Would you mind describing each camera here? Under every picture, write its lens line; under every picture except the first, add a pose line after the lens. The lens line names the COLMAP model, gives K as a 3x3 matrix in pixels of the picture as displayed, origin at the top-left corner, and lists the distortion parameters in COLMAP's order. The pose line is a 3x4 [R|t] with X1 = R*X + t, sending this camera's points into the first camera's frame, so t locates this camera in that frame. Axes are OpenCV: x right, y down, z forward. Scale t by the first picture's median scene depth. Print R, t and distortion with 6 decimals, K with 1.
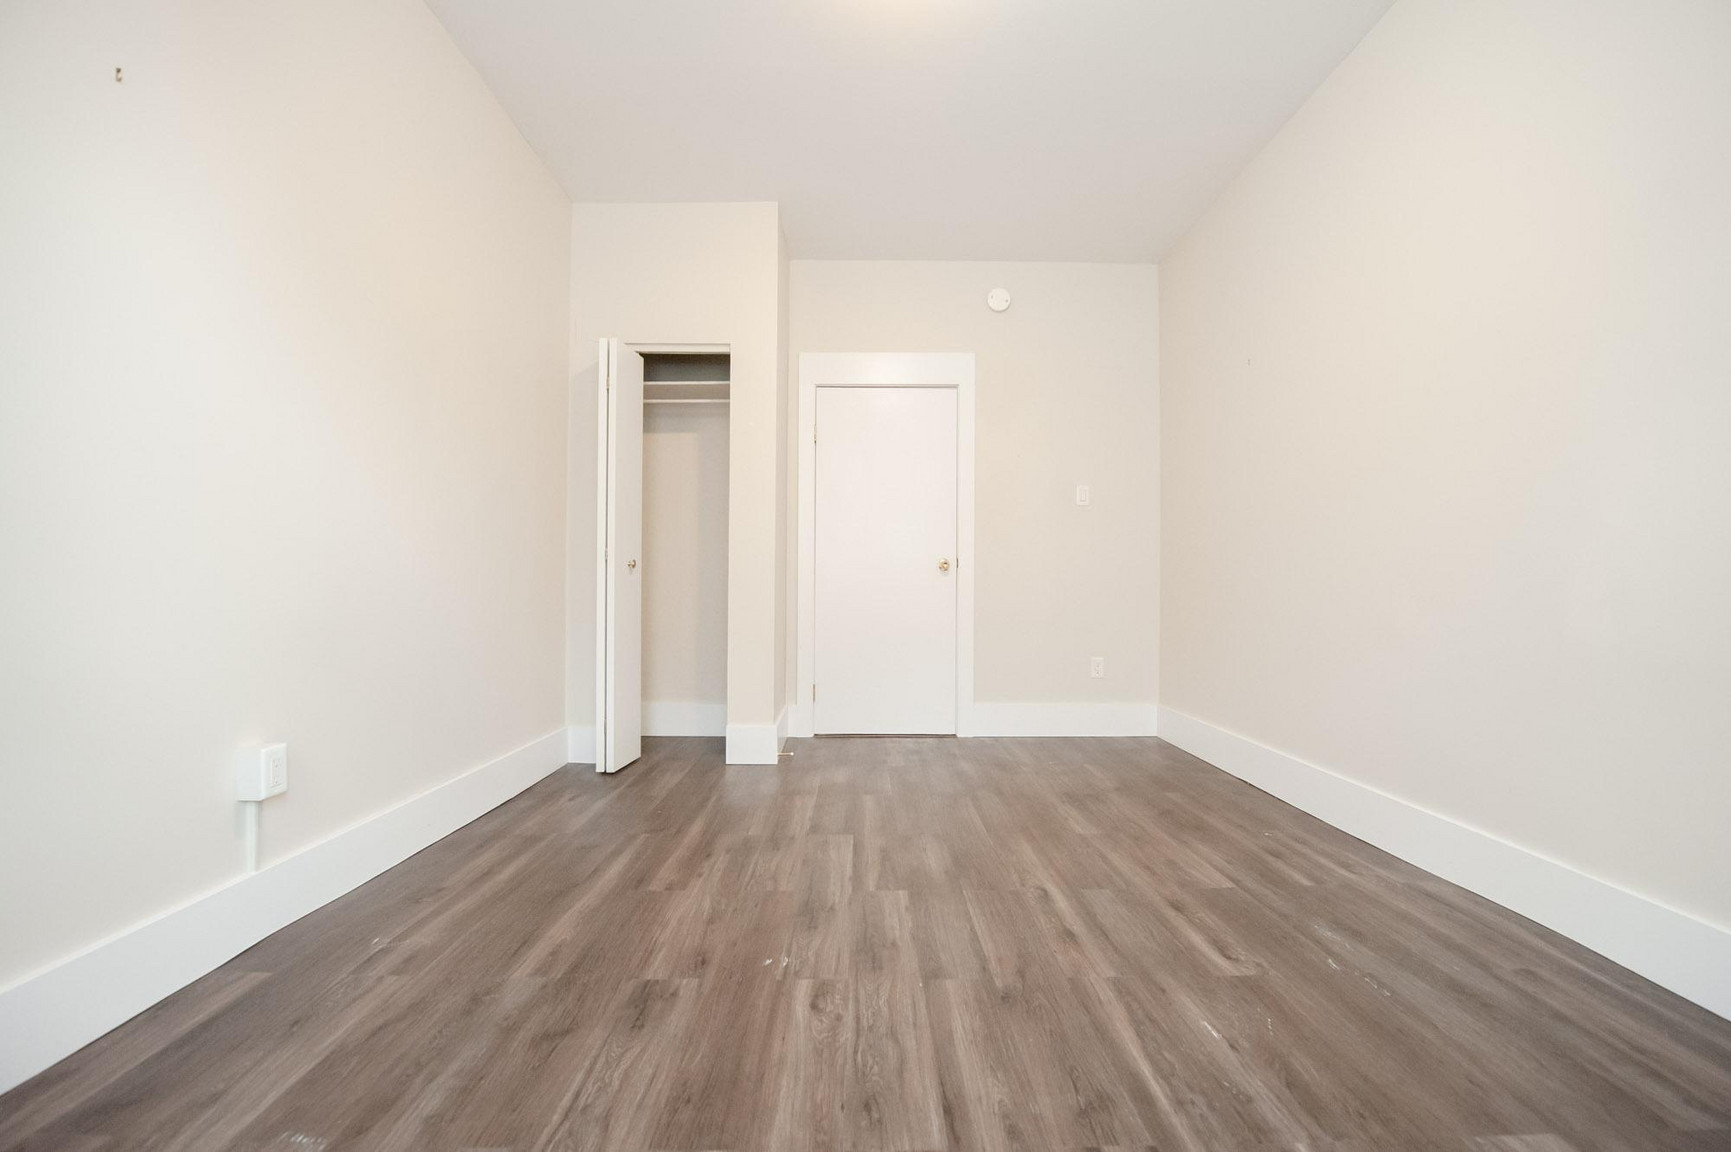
lens RADIAL K [[683.8, 0, 865.5], [0, 683.8, 576.0], [0, 0, 1]] dist [0.006939, -0.000119]
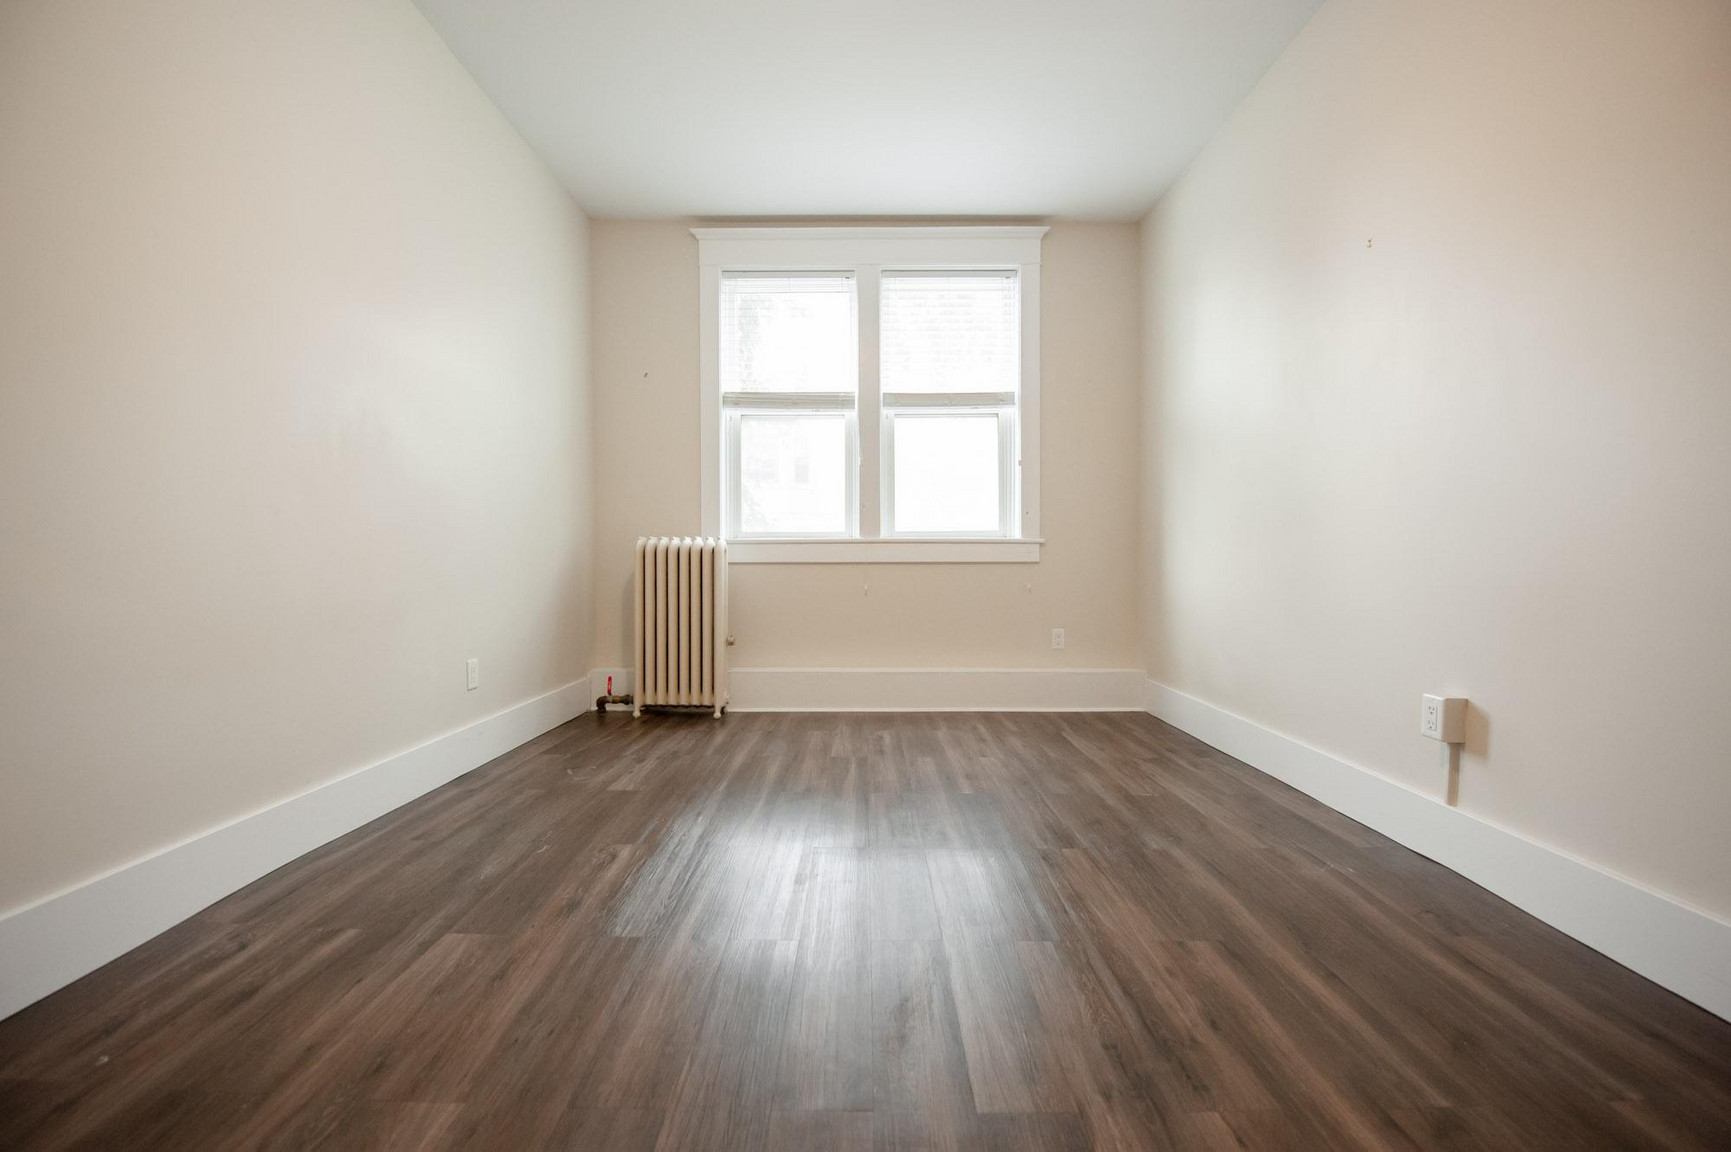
lens RADIAL K [[683.8, 0, 865.5], [0, 683.8, 576.0], [0, 0, 1]] dist [0.006939, -0.000119]
pose [[-0.999978, -0.005384, 0.003796, 0.085855], [-0.005375, 0.999983, 0.002317, 0.056109], [-0.003809, 0.002296, -0.999990, 2.303682]]
